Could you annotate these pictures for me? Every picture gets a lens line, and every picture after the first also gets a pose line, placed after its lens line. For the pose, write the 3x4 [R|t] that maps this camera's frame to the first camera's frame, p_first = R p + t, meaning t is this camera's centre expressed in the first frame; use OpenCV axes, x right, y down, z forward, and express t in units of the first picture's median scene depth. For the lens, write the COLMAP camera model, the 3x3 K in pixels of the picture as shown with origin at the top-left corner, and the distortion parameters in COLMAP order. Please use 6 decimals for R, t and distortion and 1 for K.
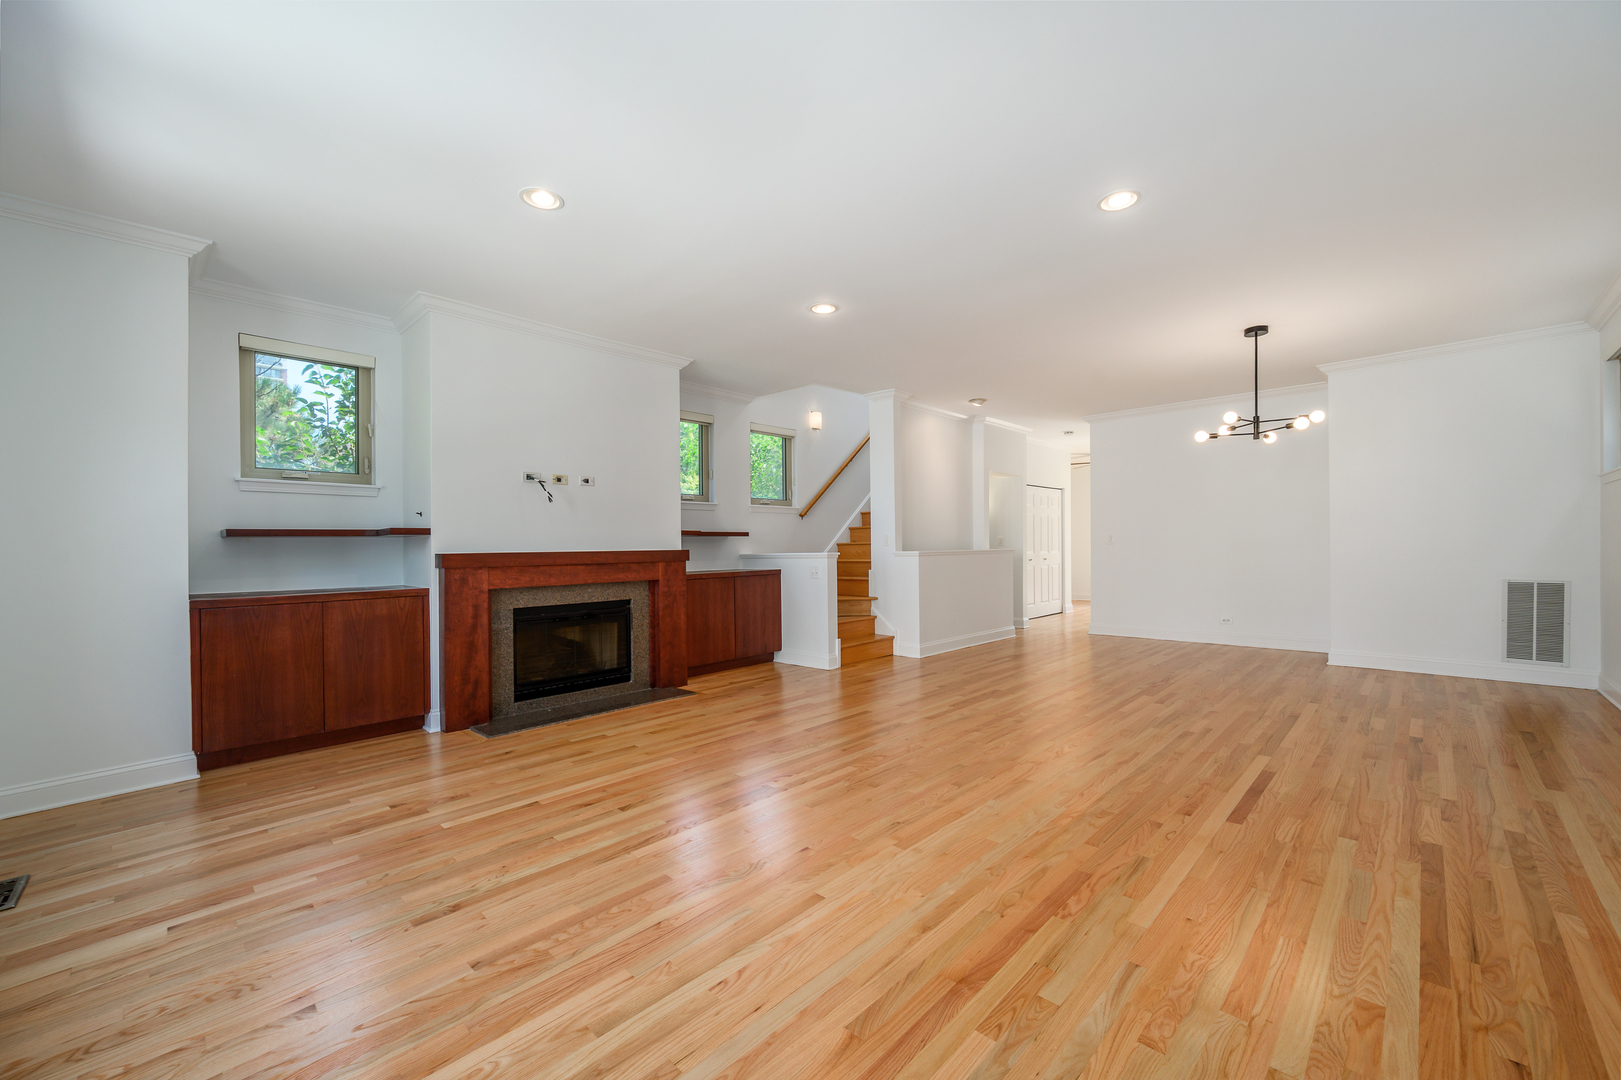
lens RADIAL K [[637.2, 0, 817.8], [0, 637.2, 547.7], [0, 0, 1]] dist [0.000267, 0.000160]
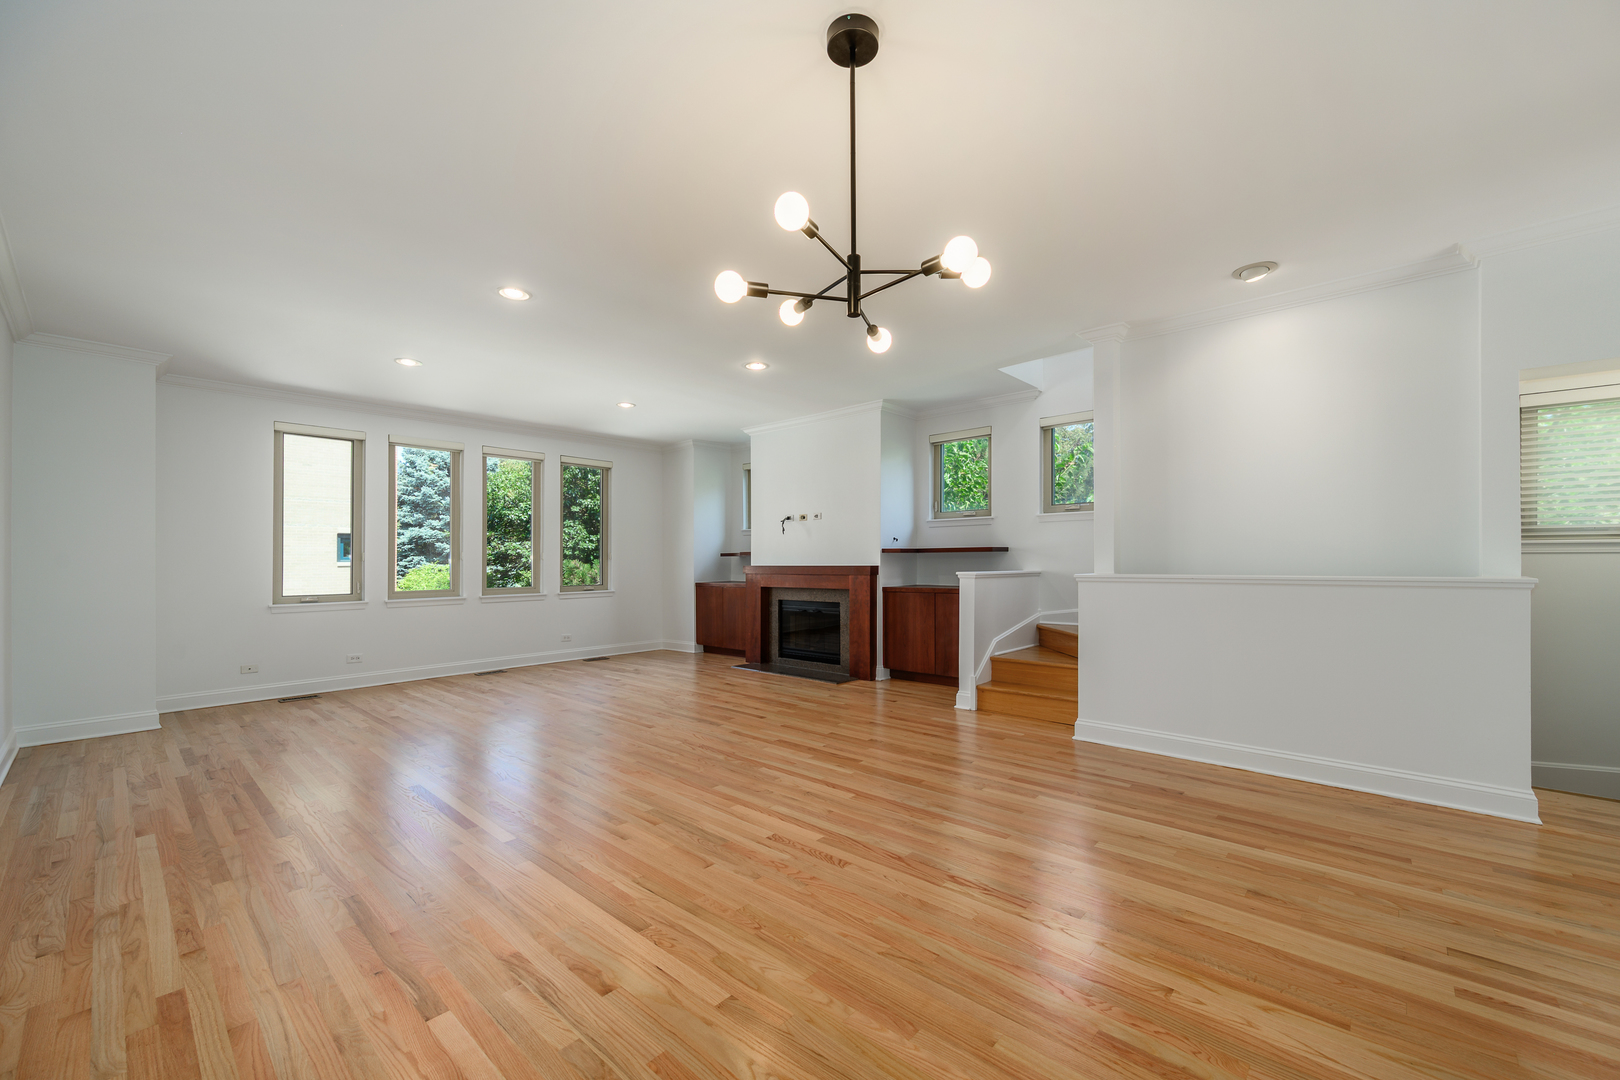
lens RADIAL K [[639.2, 0, 817.0], [0, 639.2, 556.2], [0, 0, 1]] dist [-0.001305, -0.000117]
pose [[0.033188, 0.007052, -0.999424, 1.207084], [0.006621, 0.999952, 0.007276, -0.028619], [0.999427, -0.006859, 0.033140, 1.083533]]
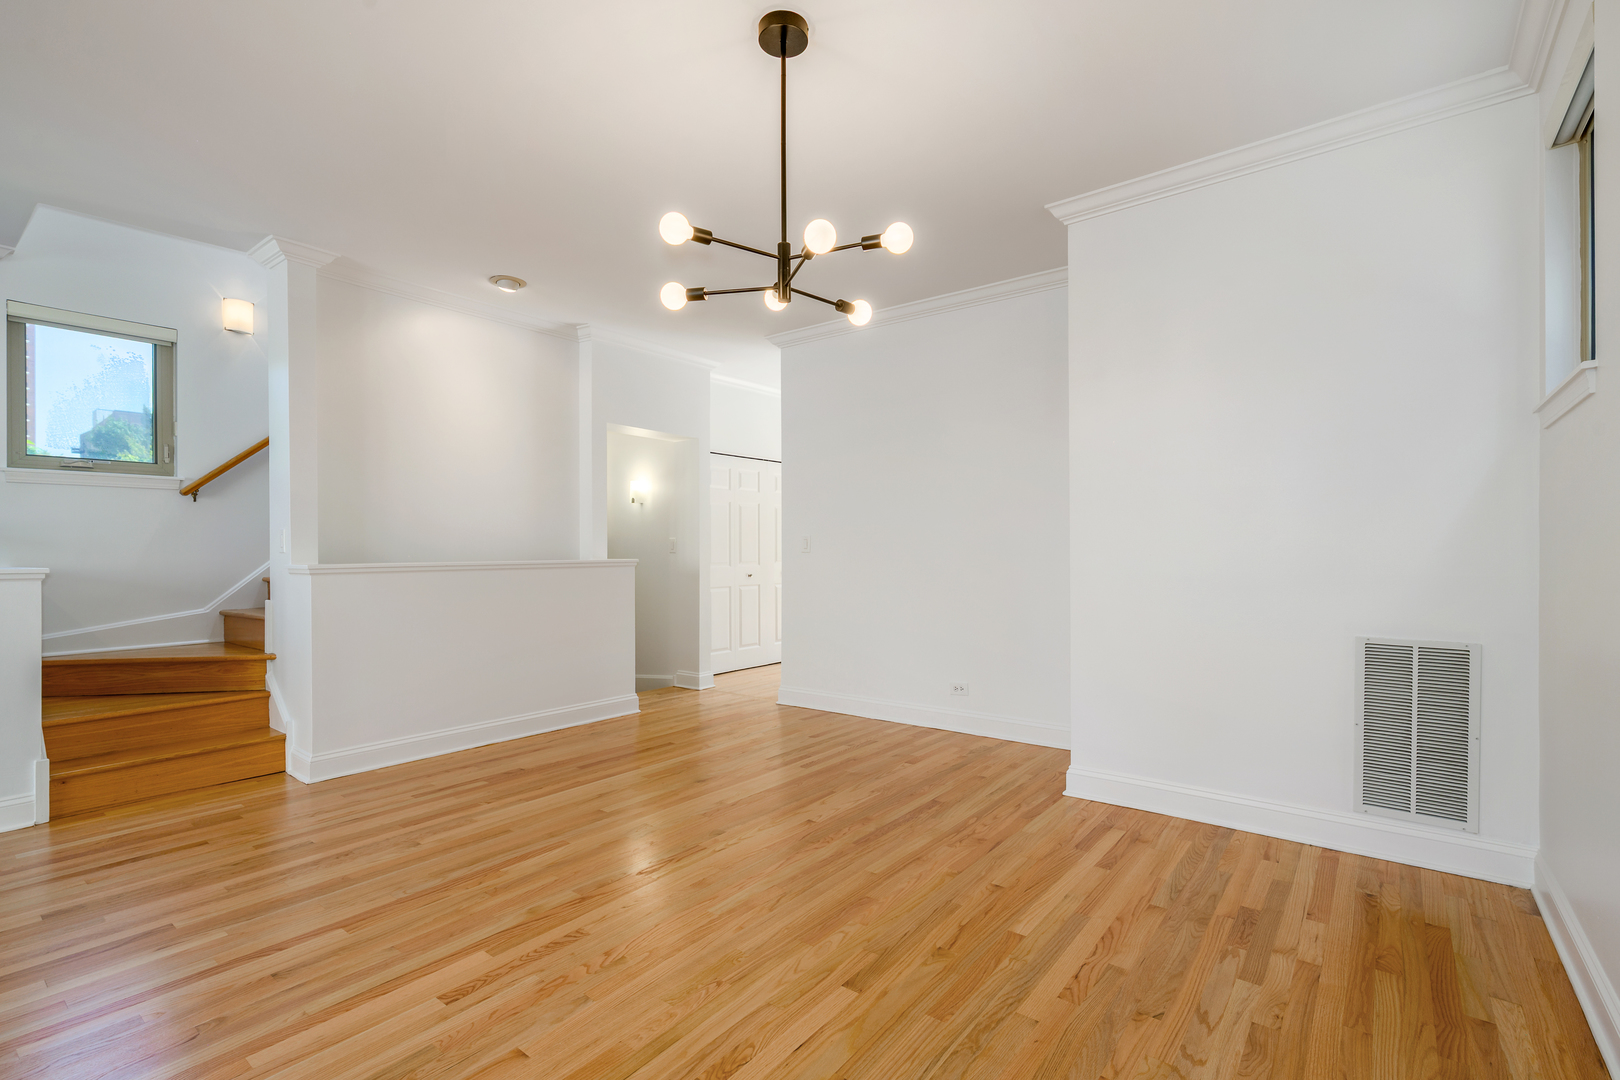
lens RADIAL K [[738.3, 0, 819.9], [0, 738.3, 547.1], [0, 0, 1]] dist [0.001482, 0.000409]
pose [[0.994440, 0.008374, 0.104971, 0.737254], [-0.007866, 0.999955, -0.005256, -0.012842], [-0.105010, 0.004401, 0.994461, 0.590099]]
